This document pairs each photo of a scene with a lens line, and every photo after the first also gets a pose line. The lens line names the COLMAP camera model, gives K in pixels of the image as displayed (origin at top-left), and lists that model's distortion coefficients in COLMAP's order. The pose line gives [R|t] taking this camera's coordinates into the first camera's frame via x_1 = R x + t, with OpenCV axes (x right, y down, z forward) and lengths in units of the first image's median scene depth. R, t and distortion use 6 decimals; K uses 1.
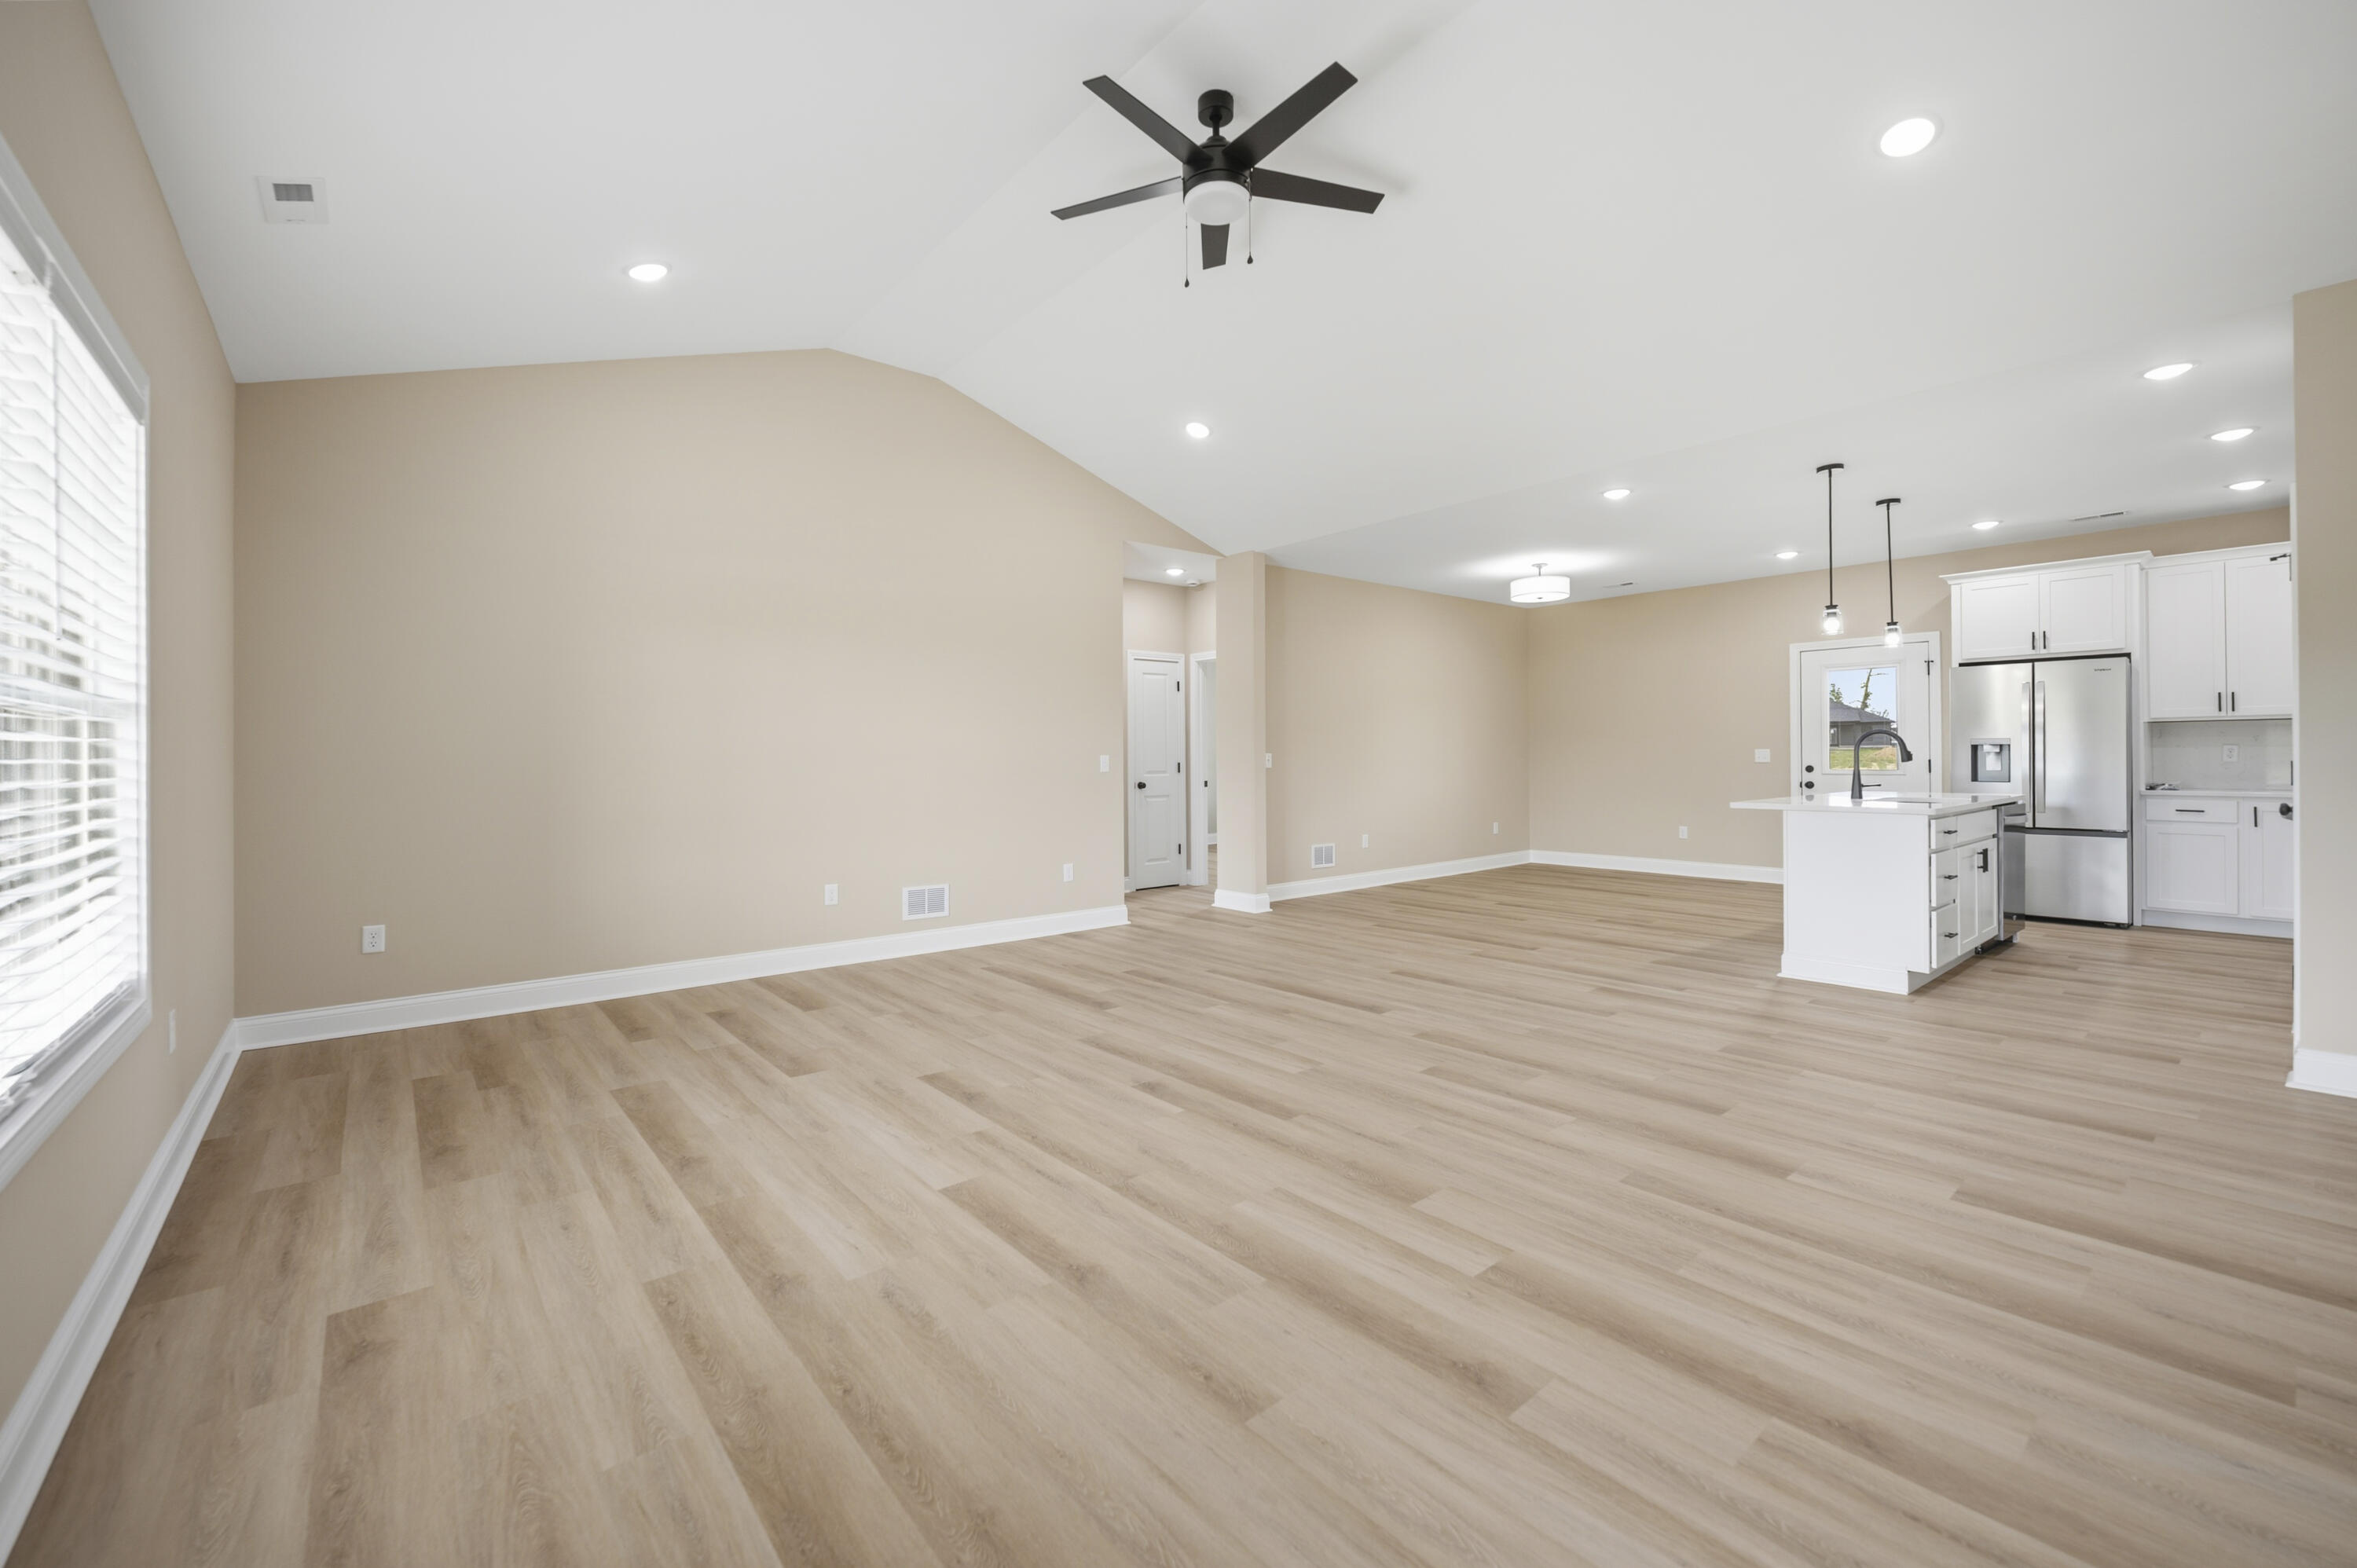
lens RADIAL K [[953.3, 0, 1179.6], [0, 953.3, 758.0], [0, 0, 1]] dist [-0.001932, 0.000041]
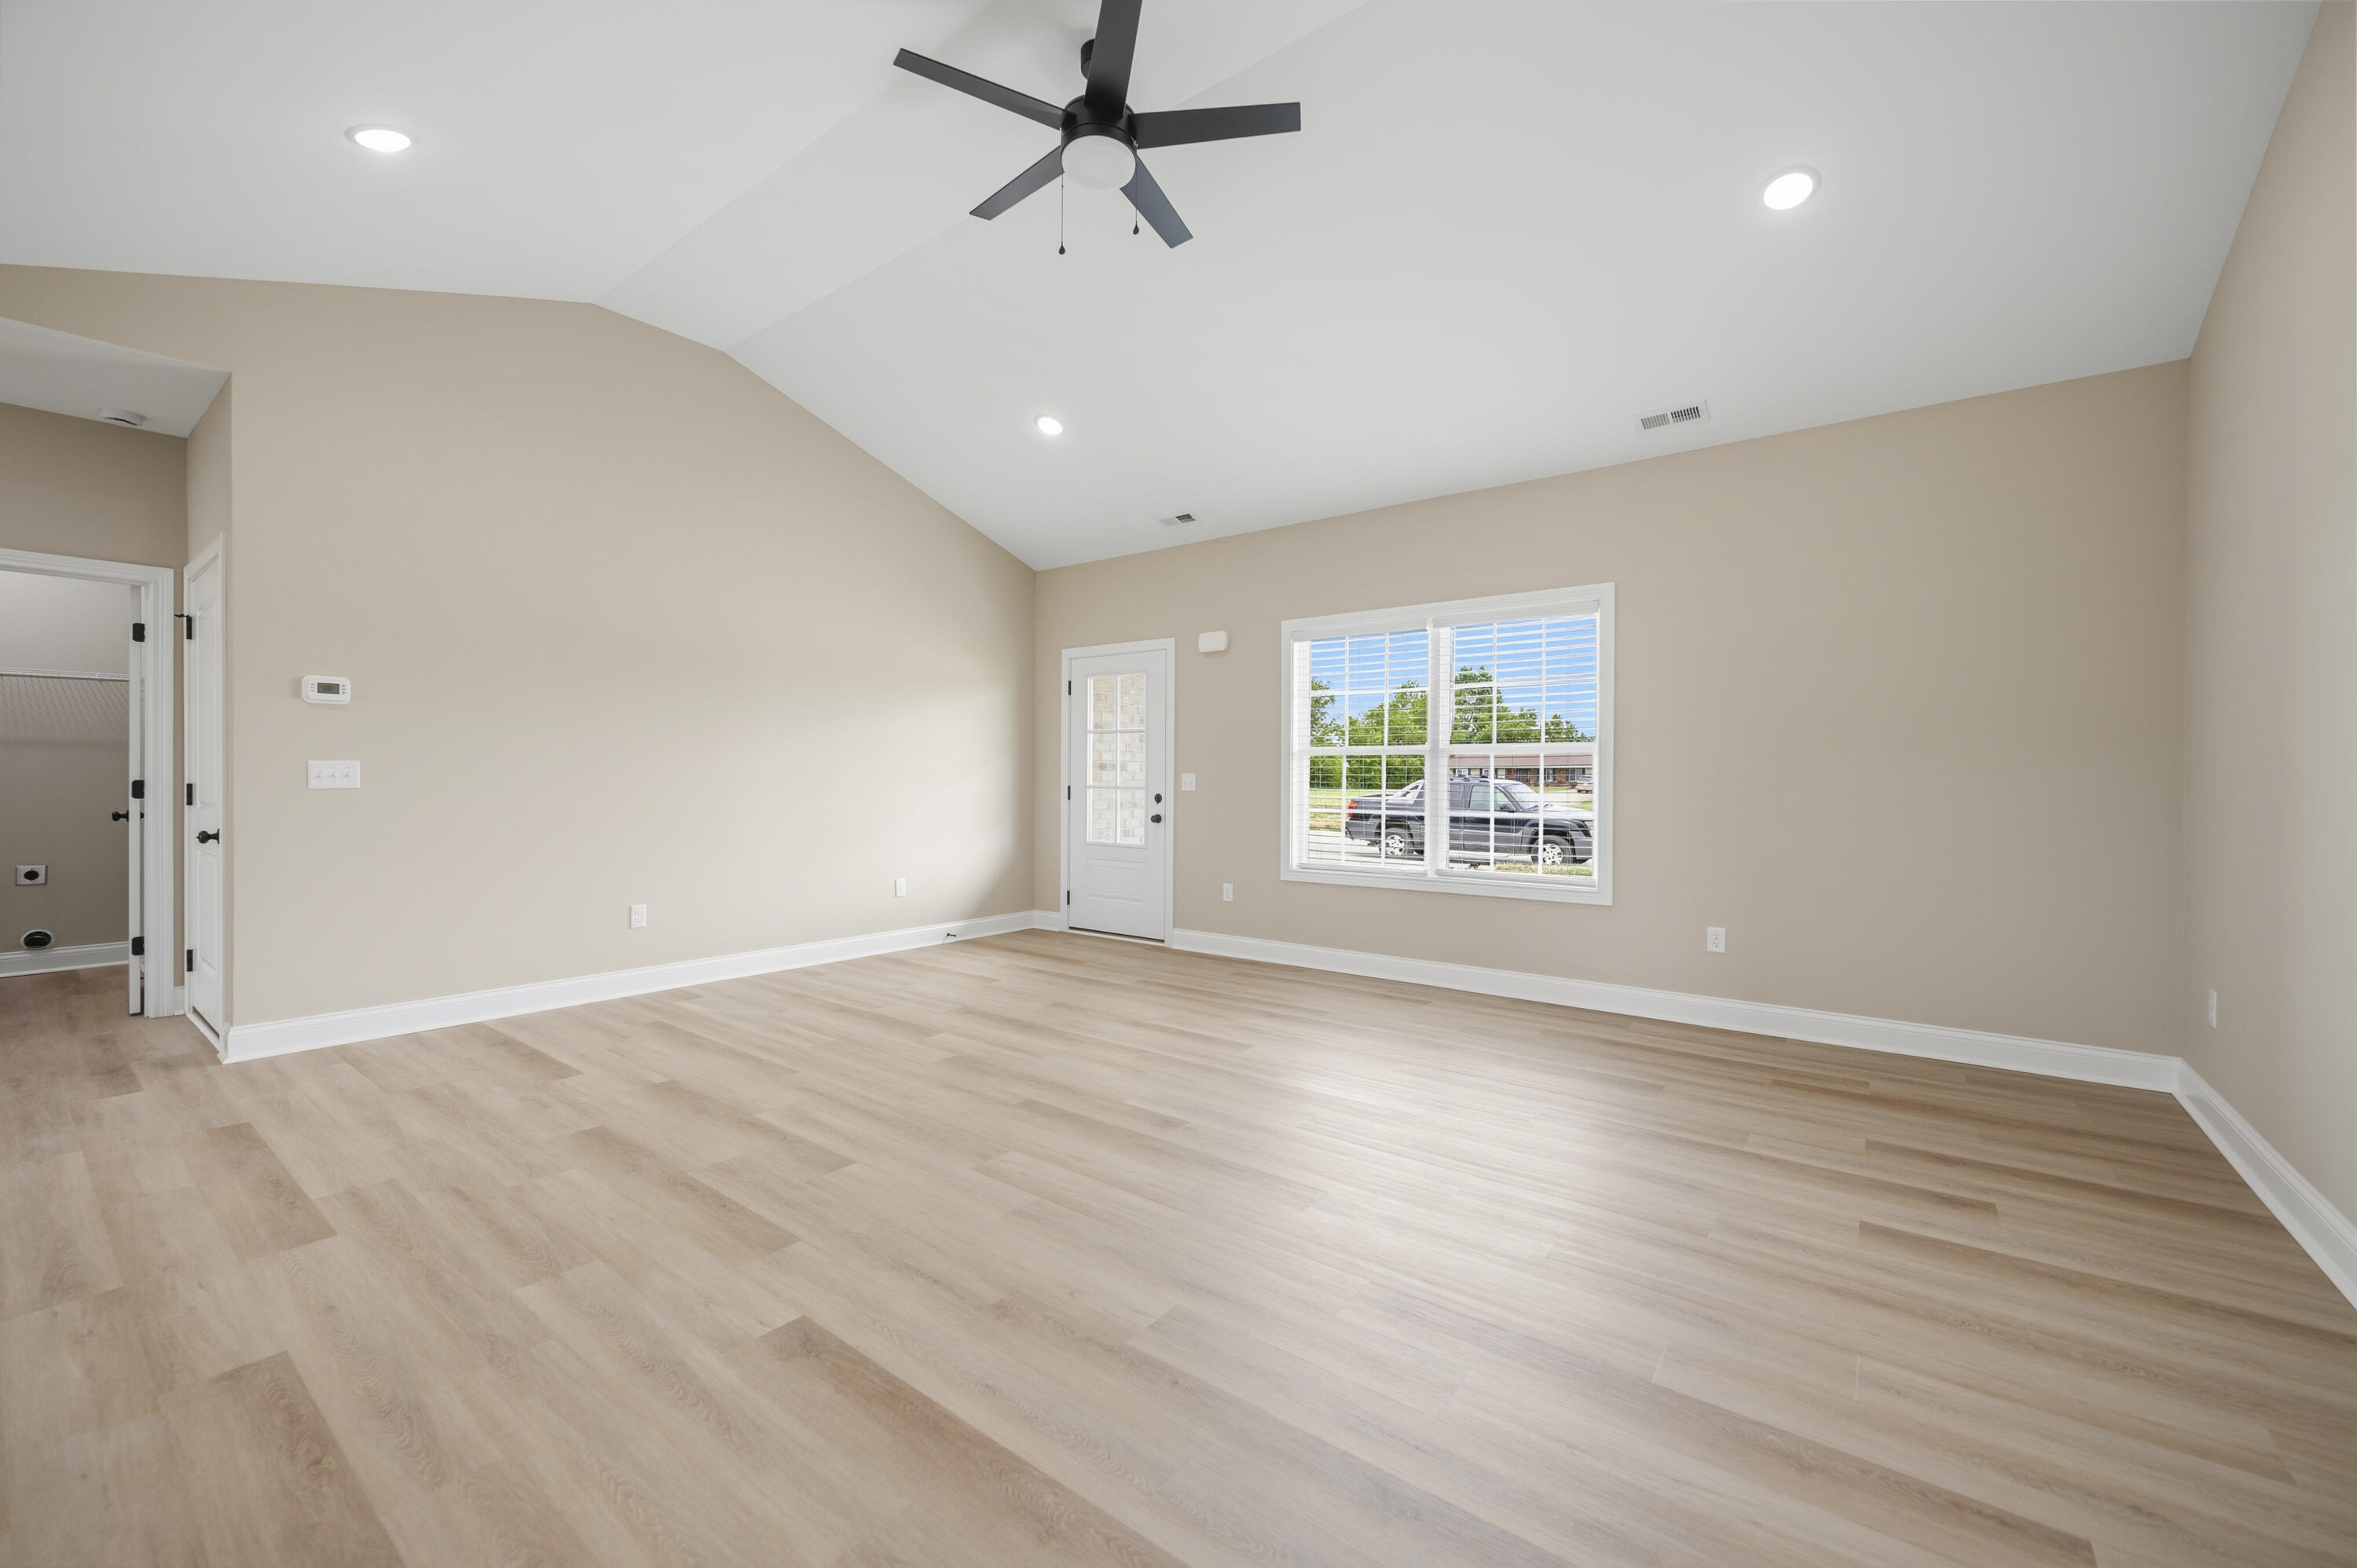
lens RADIAL K [[938.9, 0, 1173.0], [0, 938.9, 775.8], [0, 0, 1]] dist [-0.001308, -0.000045]
pose [[-0.976485, 0.002913, -0.215566, 0.158527], [0.002571, 0.999995, 0.001868, -0.000703], [0.215570, 0.001270, -0.976487, 1.820982]]
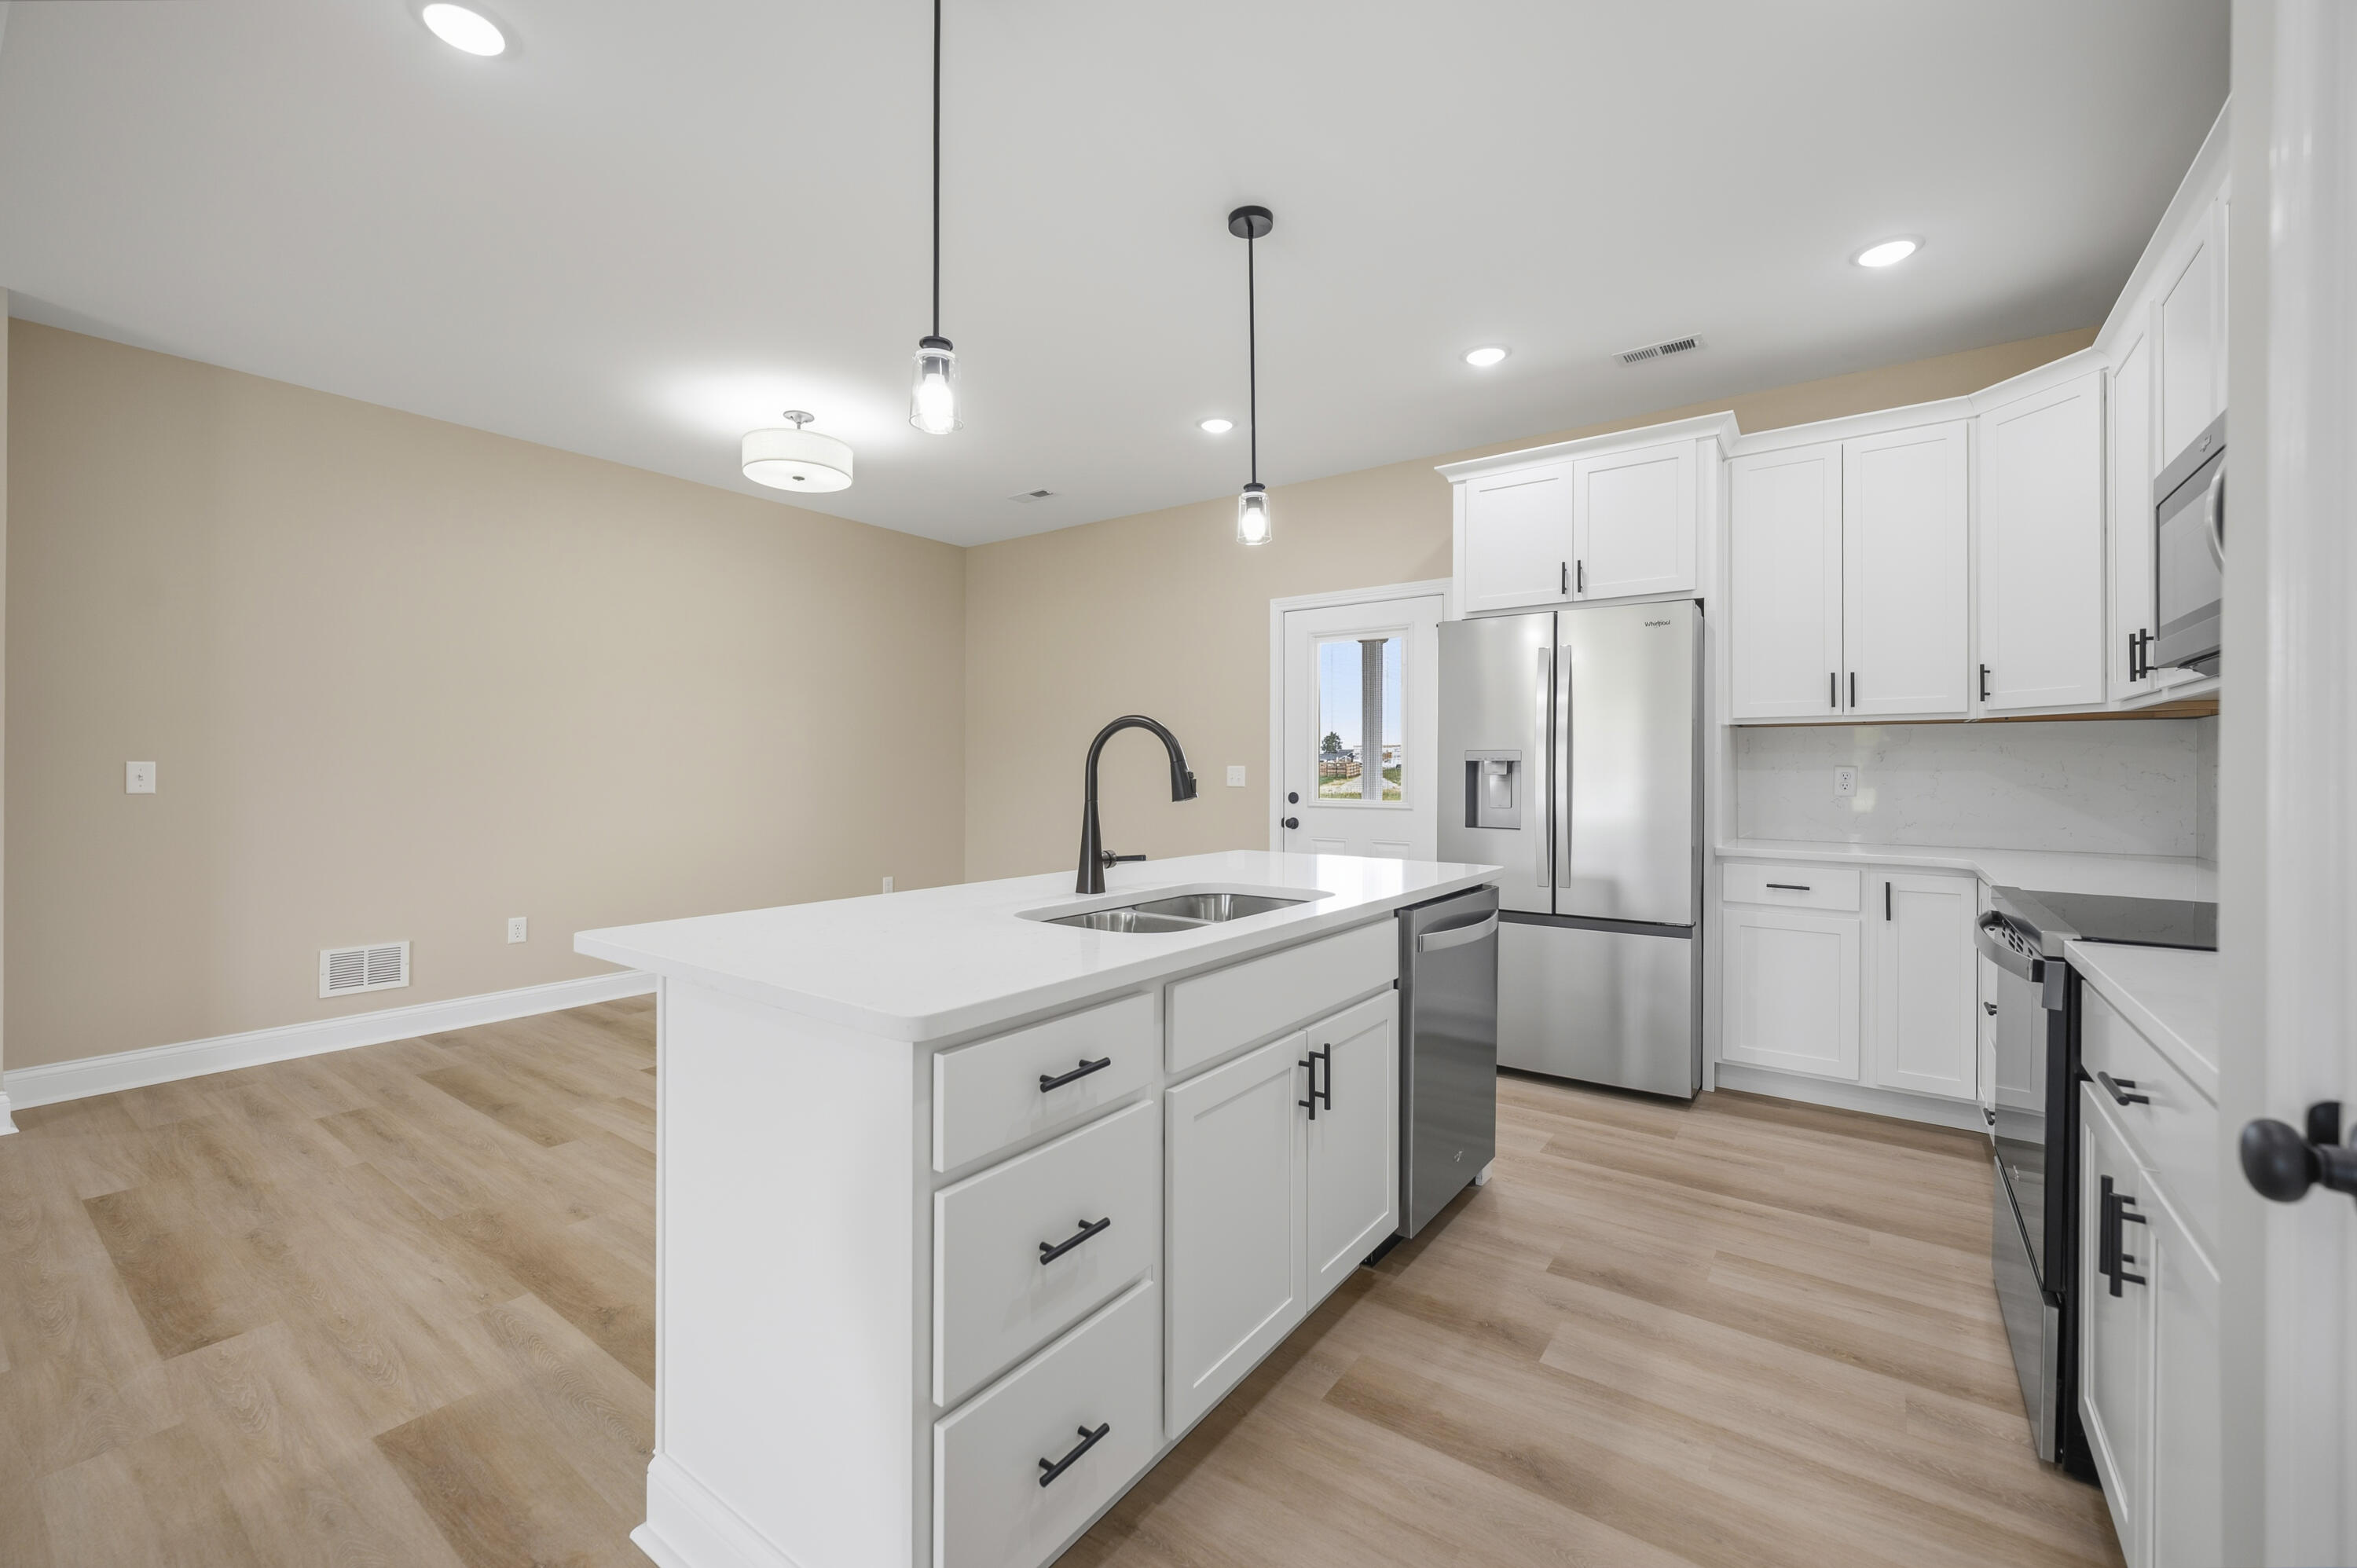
lens RADIAL K [[953.1, 0, 1175.7], [0, 953.1, 770.1], [0, 0, 1]] dist [0.000035, -0.000014]
pose [[0.970139, 0.011106, 0.242297, 1.005348], [-0.010960, 0.999938, -0.001948, -0.010928], [-0.242303, -0.000765, 0.970200, 0.948149]]
